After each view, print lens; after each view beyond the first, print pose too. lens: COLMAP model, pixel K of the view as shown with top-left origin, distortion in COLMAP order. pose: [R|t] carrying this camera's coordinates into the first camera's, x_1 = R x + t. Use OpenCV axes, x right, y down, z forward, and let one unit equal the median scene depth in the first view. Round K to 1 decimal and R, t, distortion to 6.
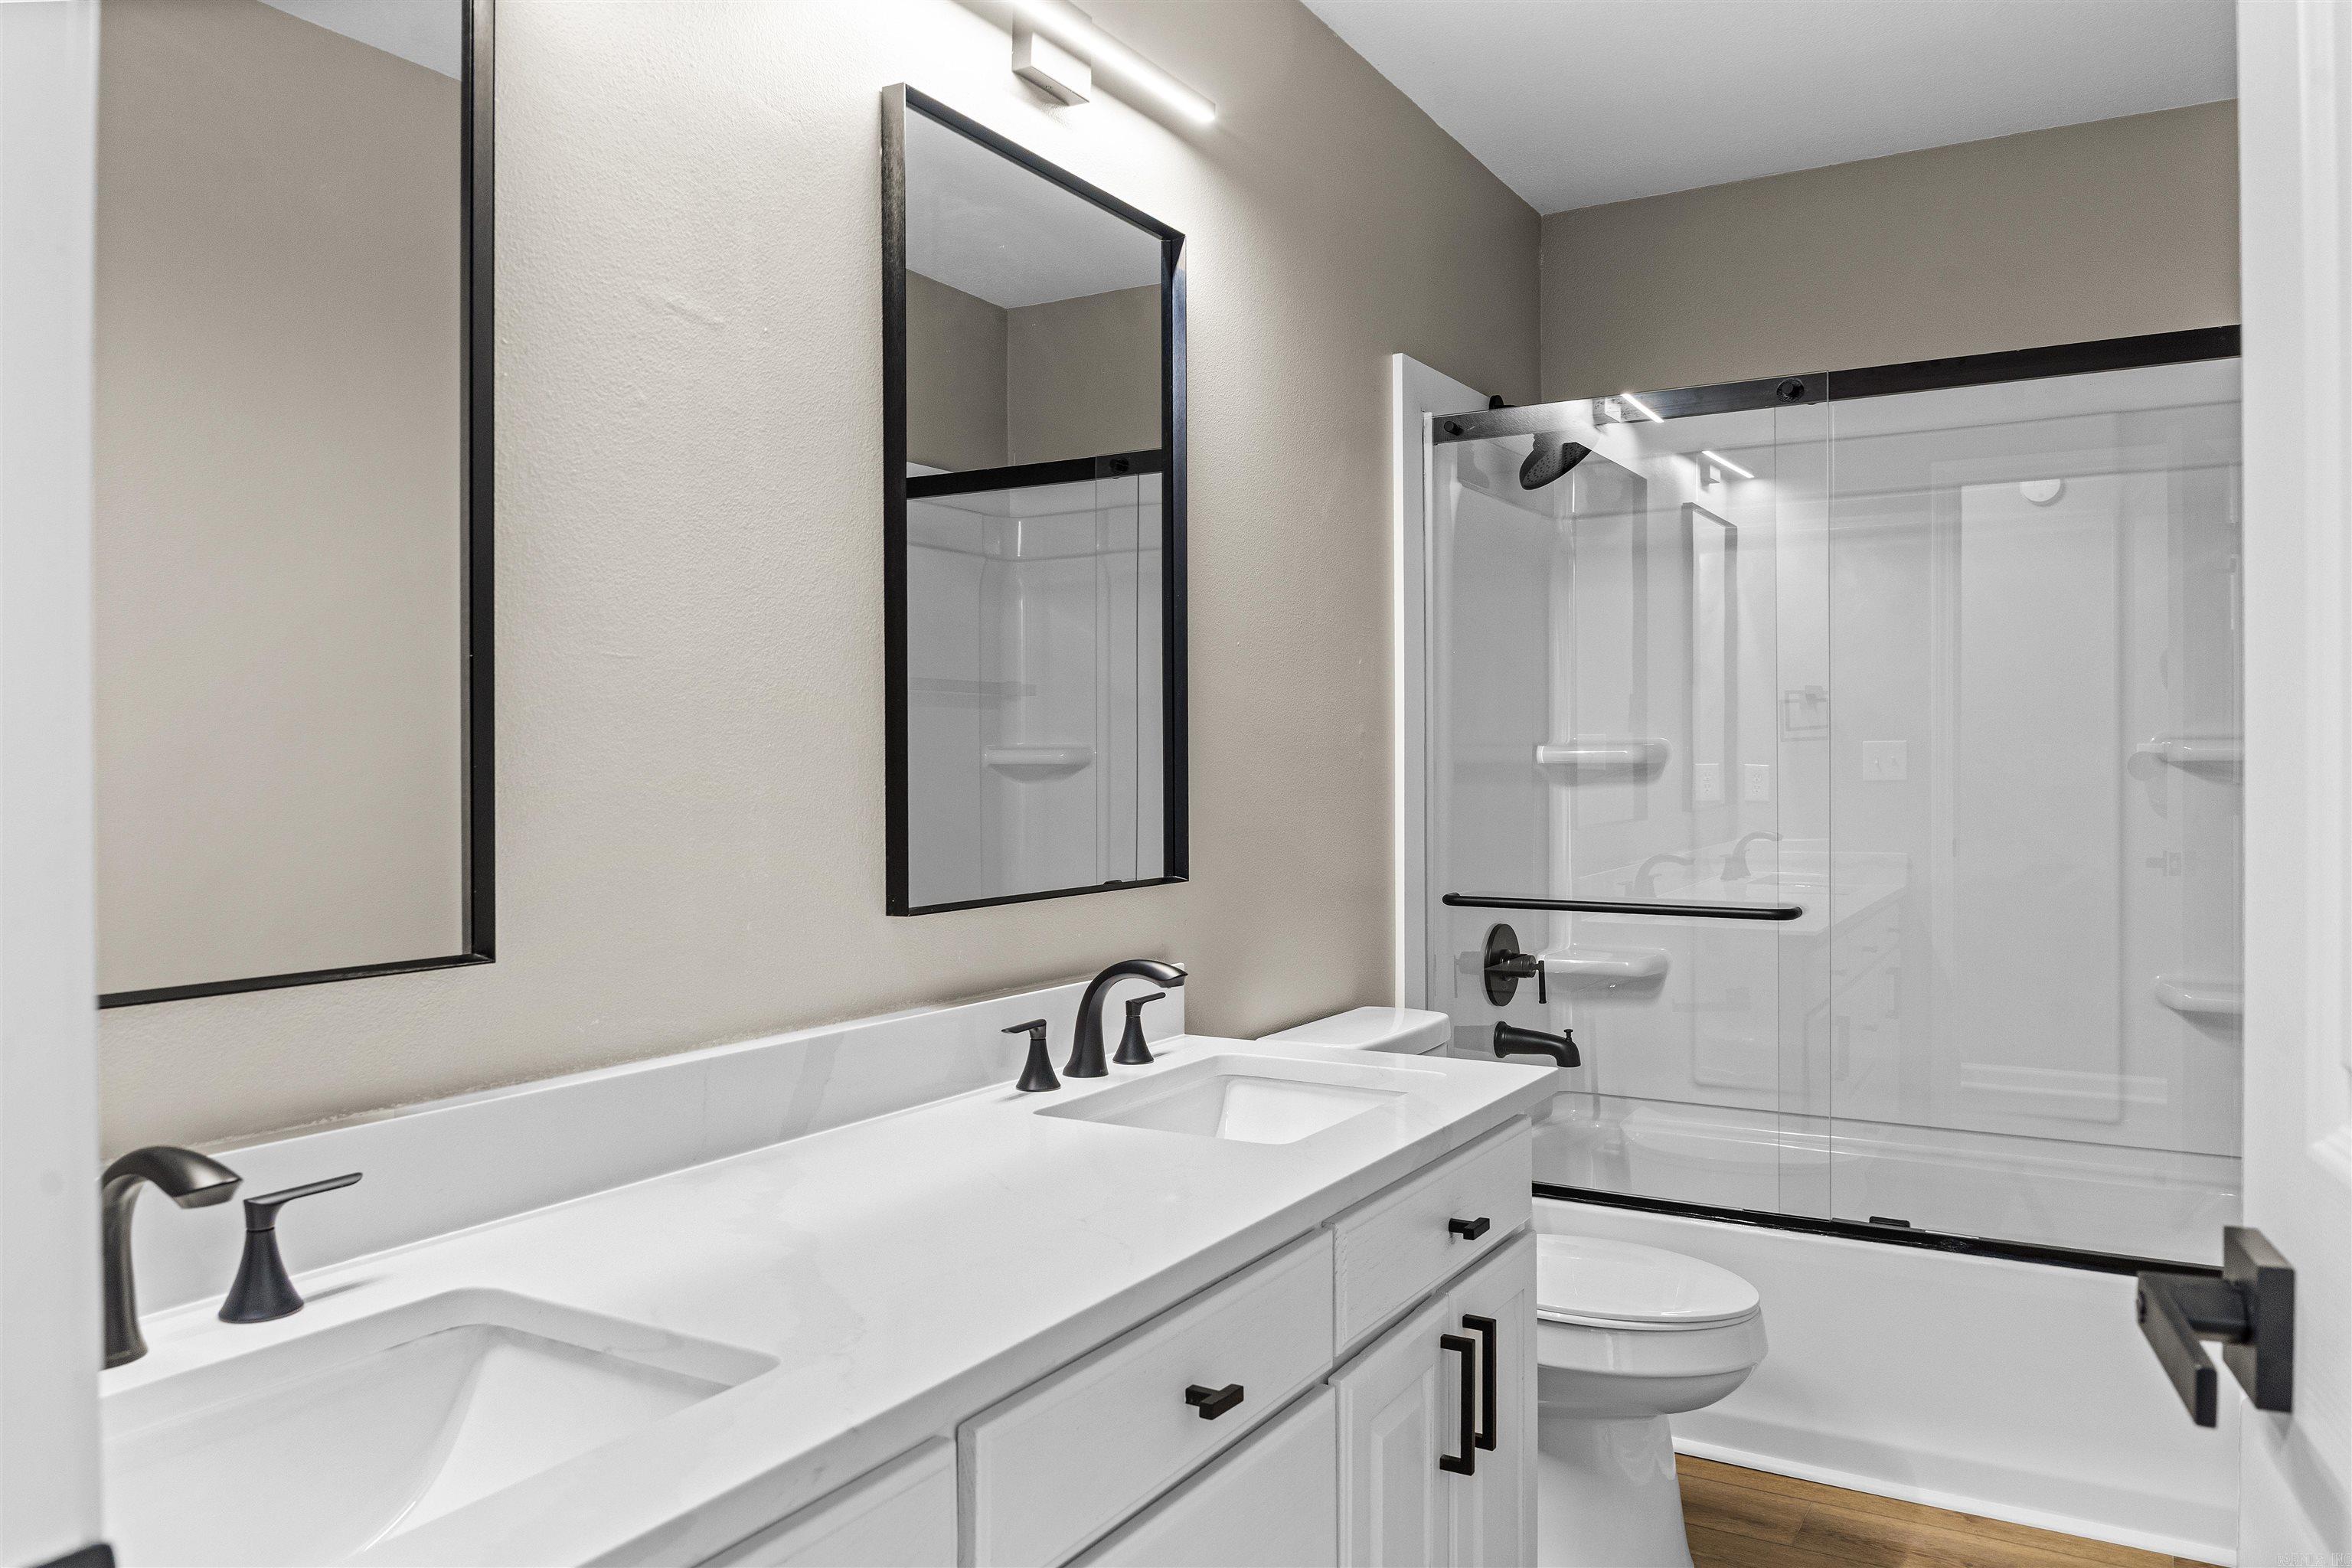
lens RADIAL K [[1632.4, 0, 1172.1], [0, 1632.4, 790.0], [0, 0, 1]] dist [-0.036186, 0.001070]
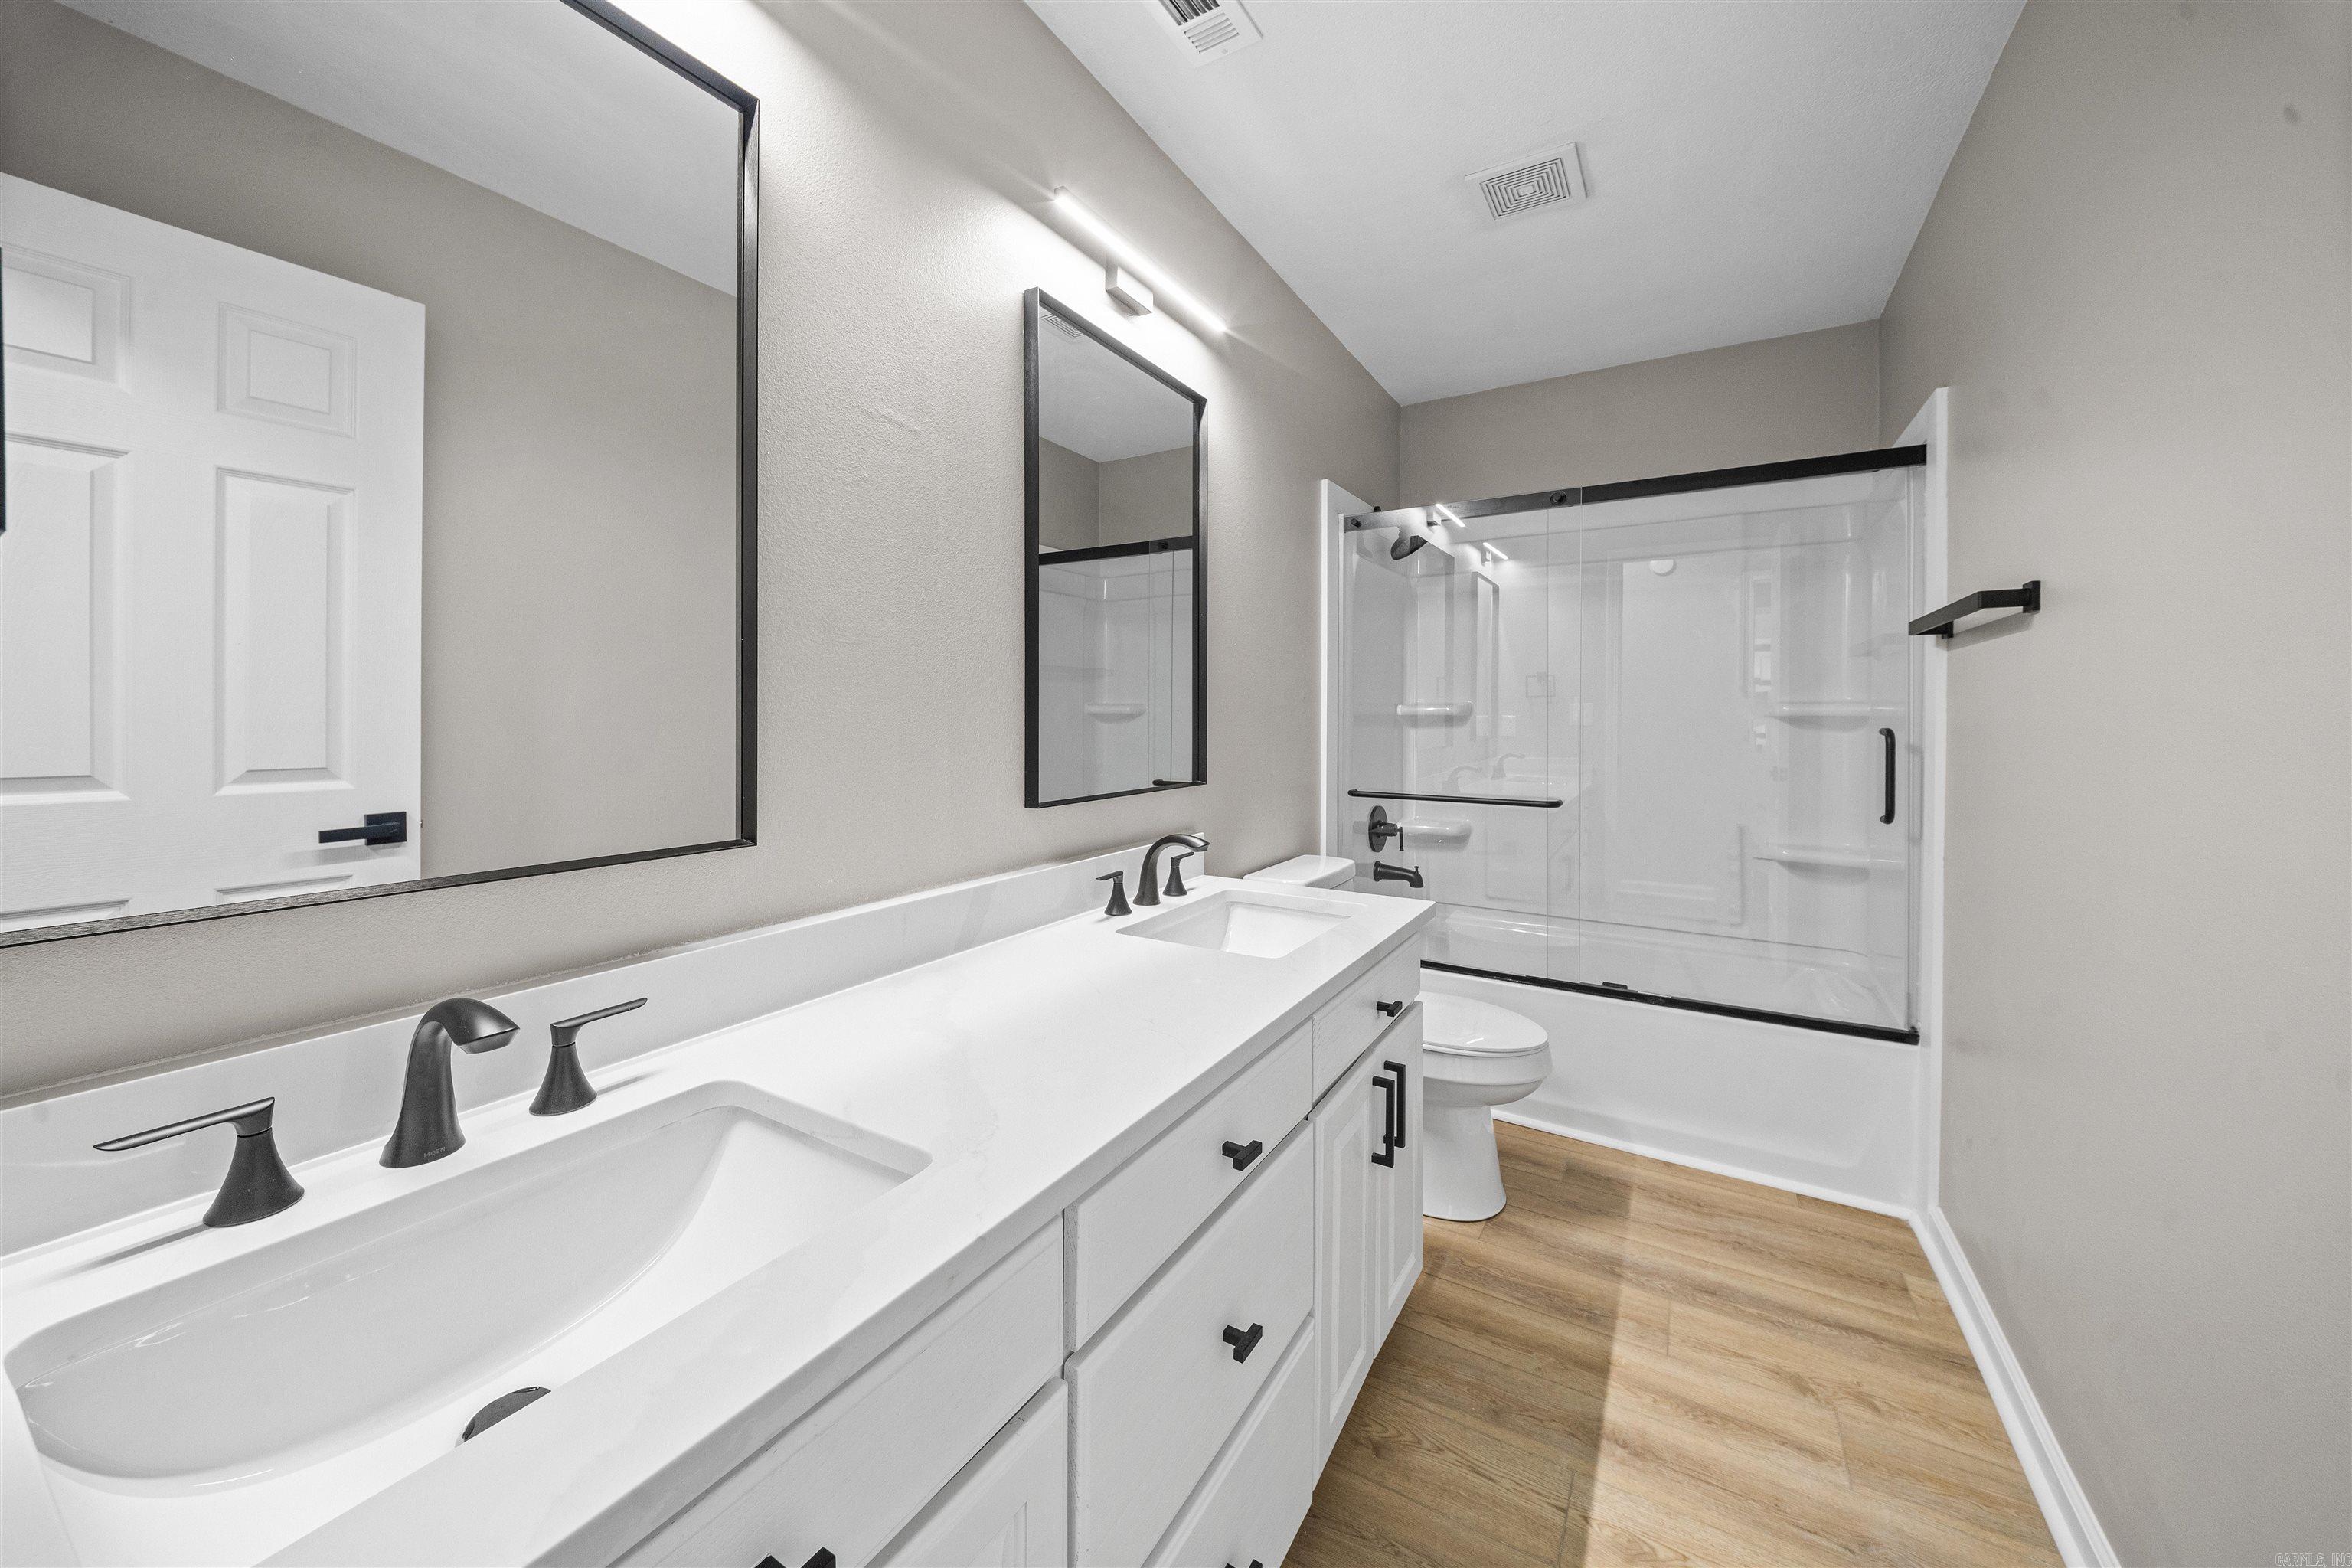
lens RADIAL K [[828.8, 0, 1199.5], [0, 828.8, 718.2], [0, 0, 1]] dist [0.004473, -0.004142]
pose [[0.999701, 0.005554, 0.023804, -0.020078], [-0.005300, 0.999928, -0.010724, -0.003323], [-0.023862, 0.010594, 0.999659, 0.157775]]
